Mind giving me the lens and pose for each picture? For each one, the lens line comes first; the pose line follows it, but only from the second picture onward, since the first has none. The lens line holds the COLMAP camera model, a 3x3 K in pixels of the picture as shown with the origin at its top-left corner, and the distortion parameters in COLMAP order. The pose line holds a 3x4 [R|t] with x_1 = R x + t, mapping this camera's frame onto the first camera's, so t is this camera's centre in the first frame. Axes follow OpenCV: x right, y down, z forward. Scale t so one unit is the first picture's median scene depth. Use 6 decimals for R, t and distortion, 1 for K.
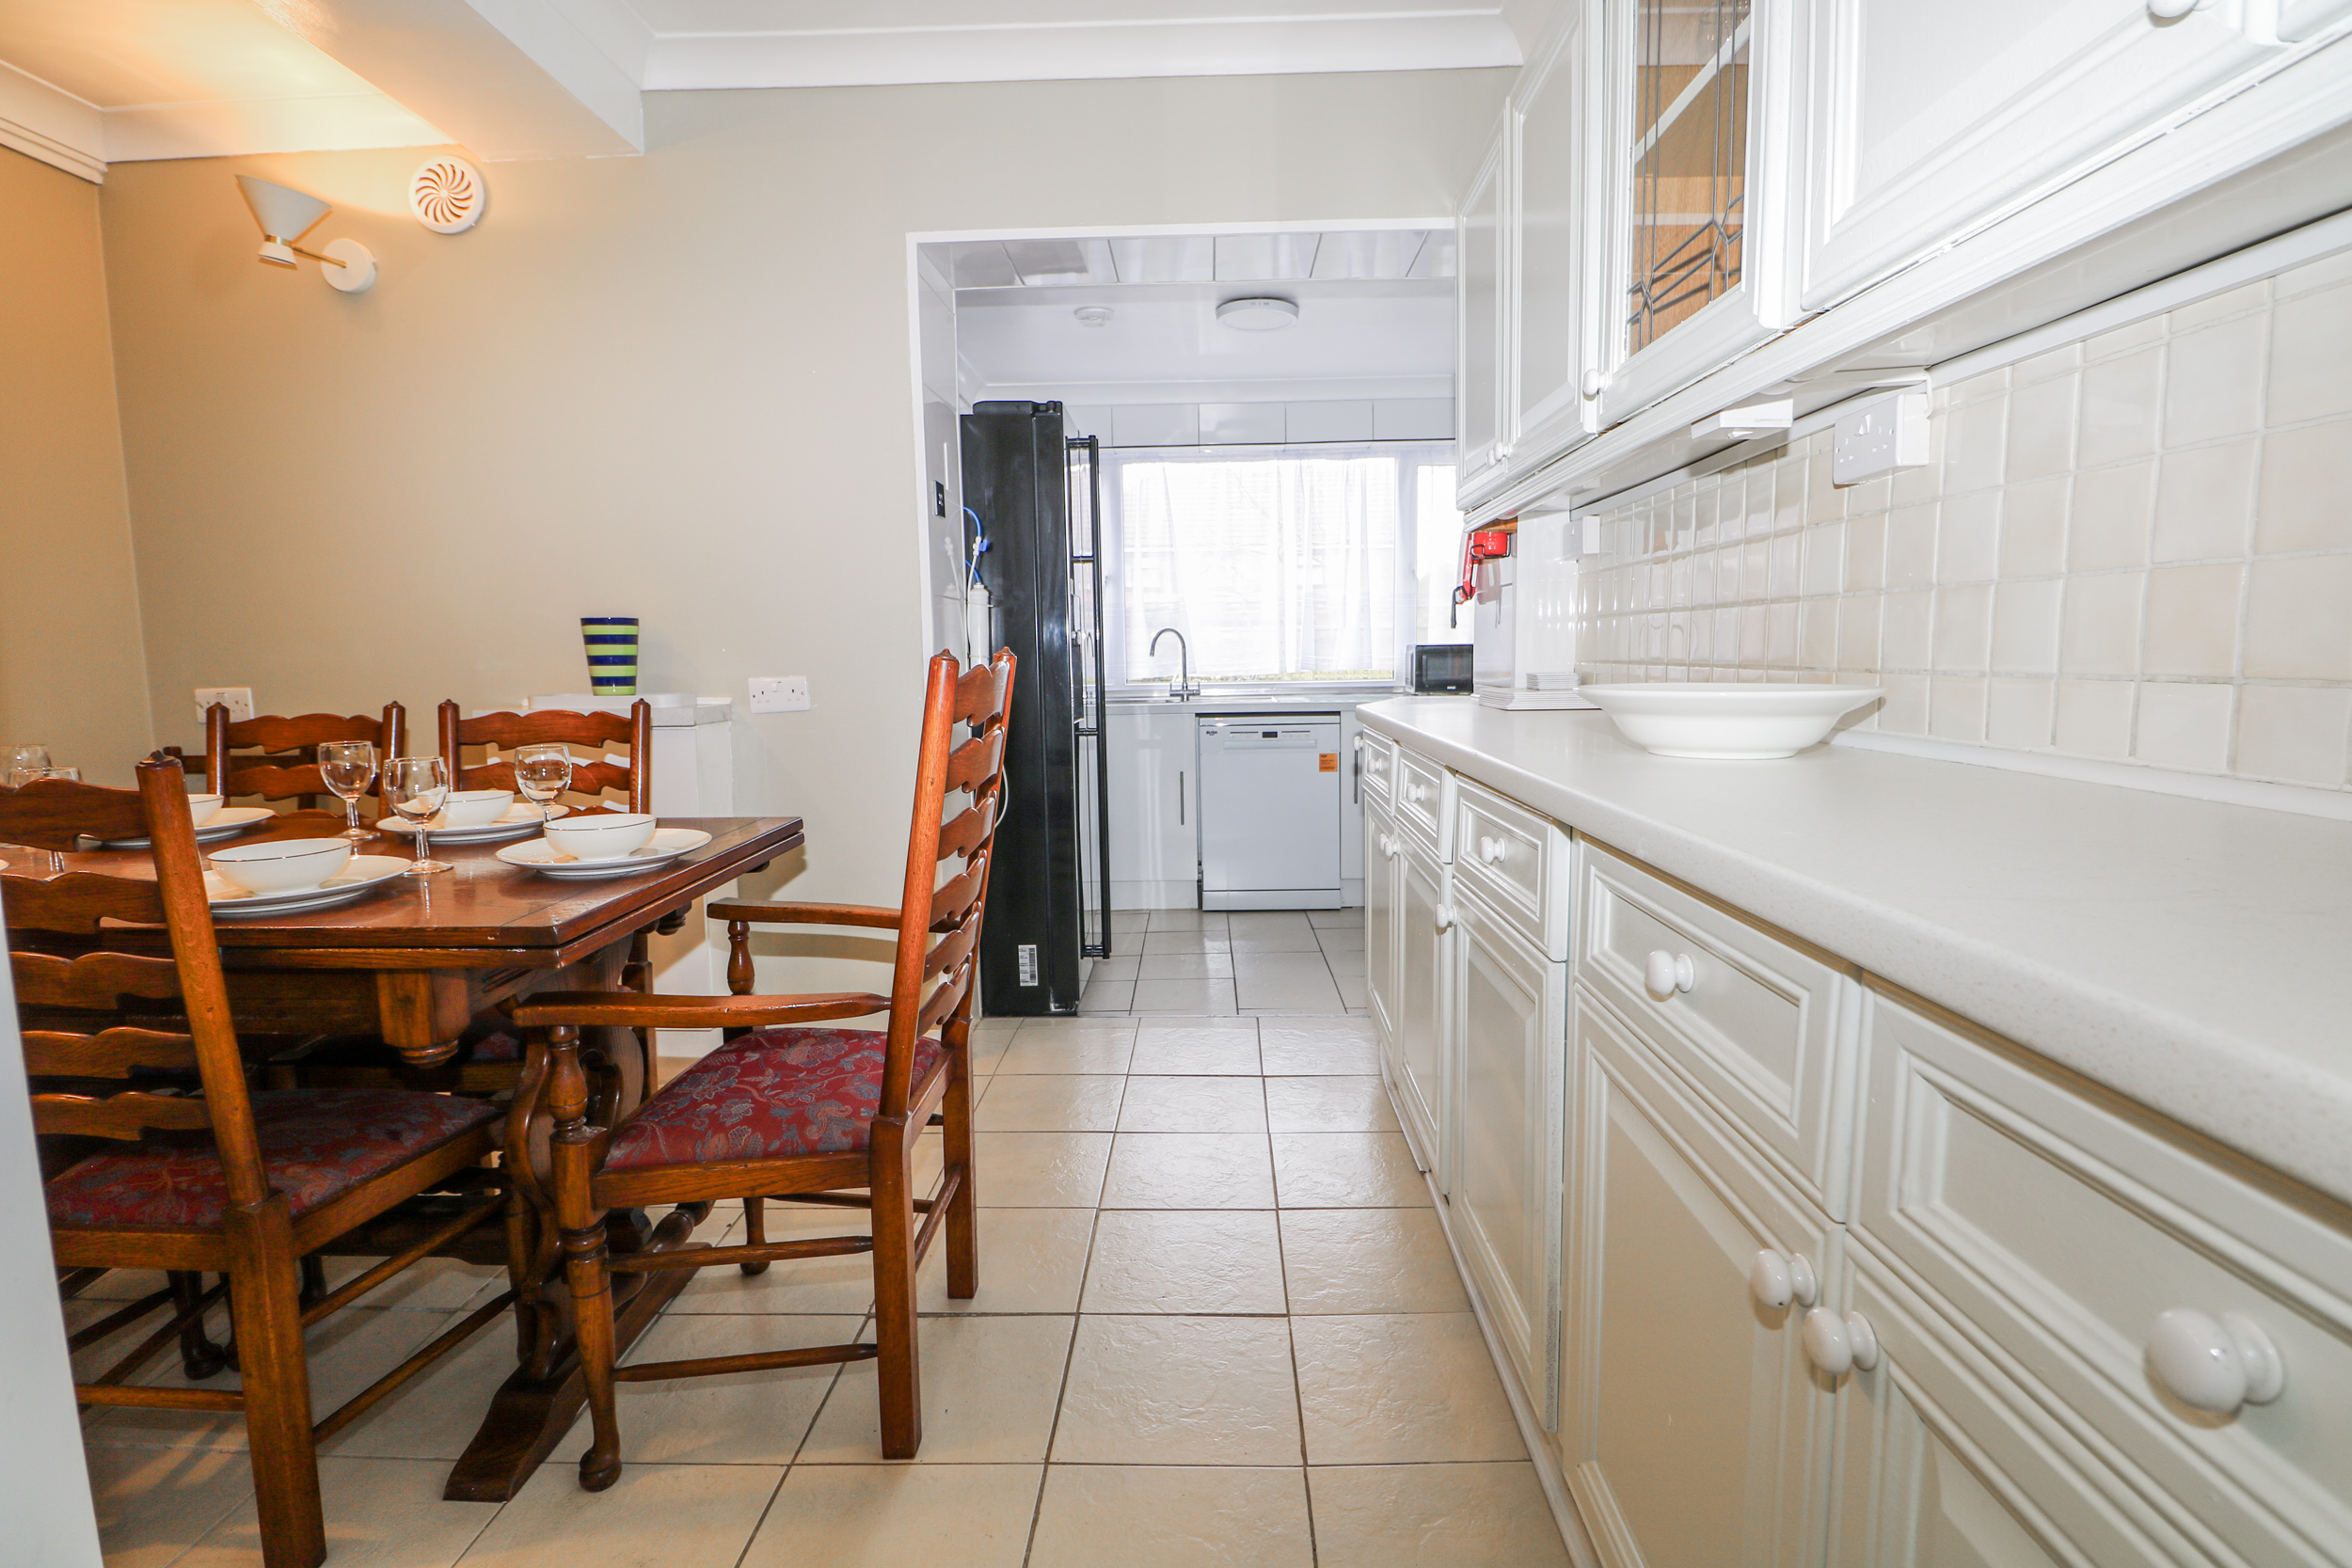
lens RADIAL K [[1107.8, 0, 1179.9], [0, 1107.8, 772.2], [0, 0, 1]] dist [-0.003718, -0.014866]
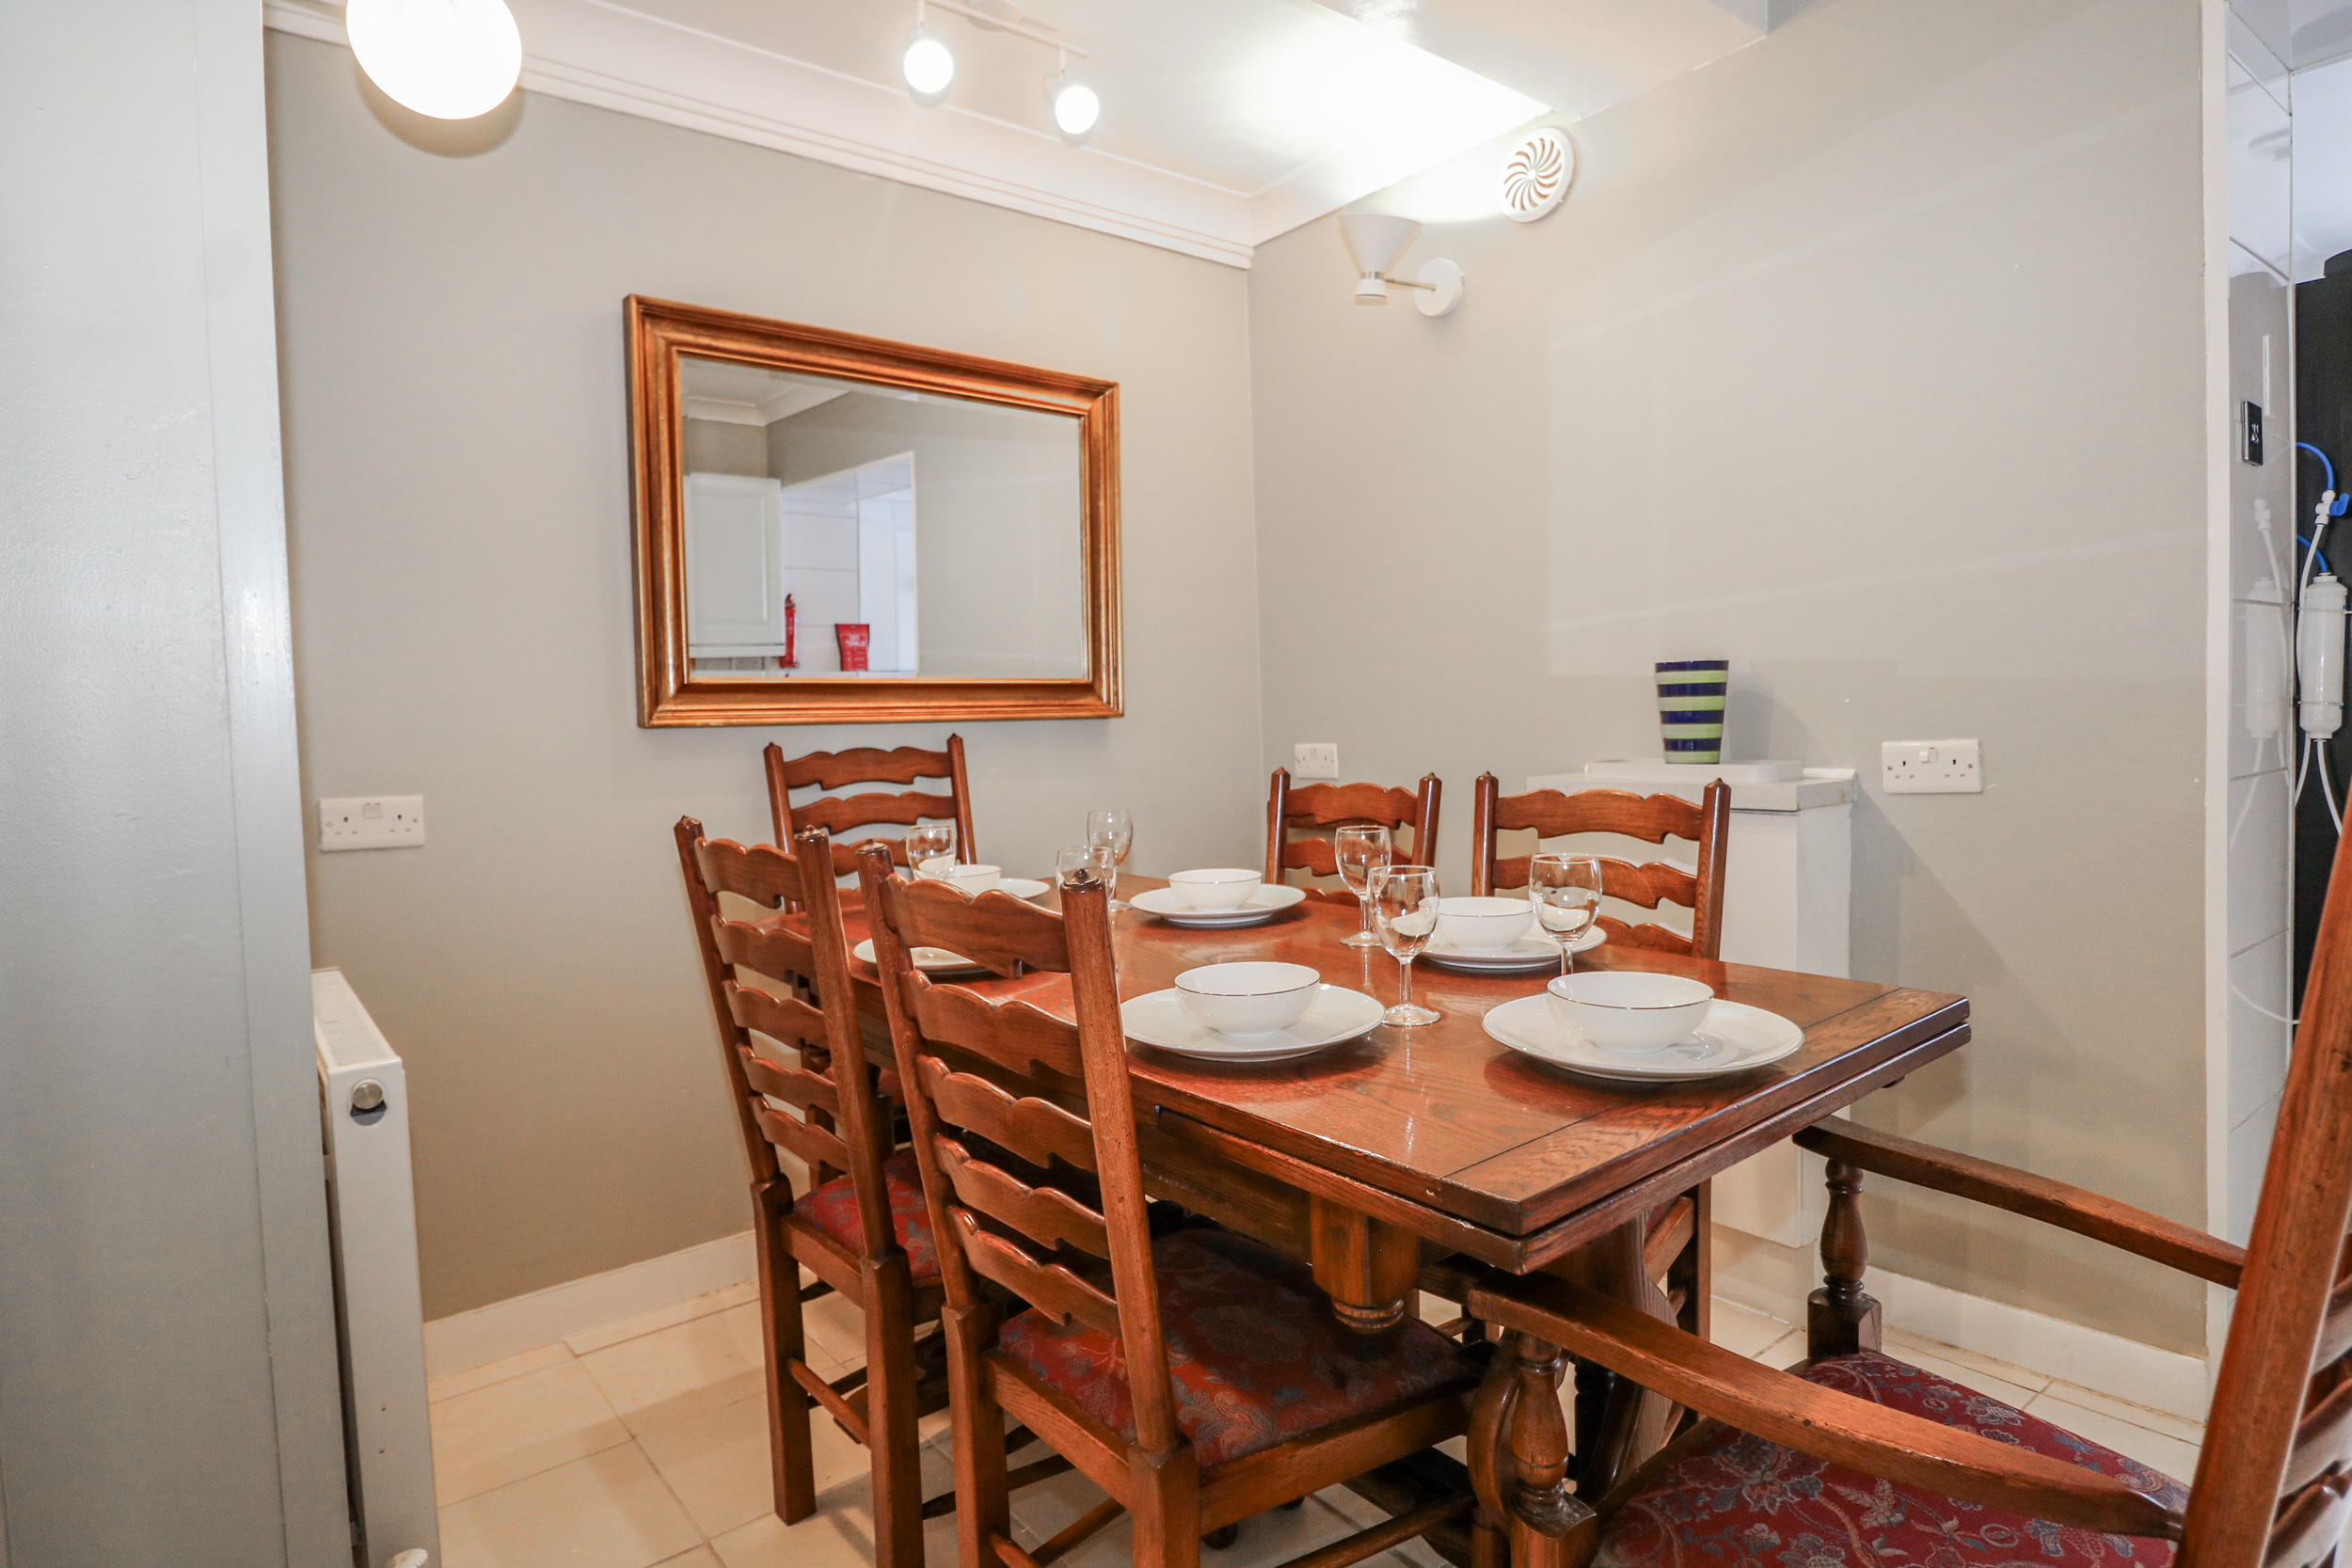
lens RADIAL K [[1284.2, 0, 1182.1], [0, 1284.2, 773.6], [0, 0, 1]] dist [0.007715, -0.013390]
pose [[0.646094, 0.029763, -0.762678, -0.084283], [-0.060471, 0.998094, -0.012277, -0.038943], [0.760859, 0.054052, 0.646662, 0.211983]]
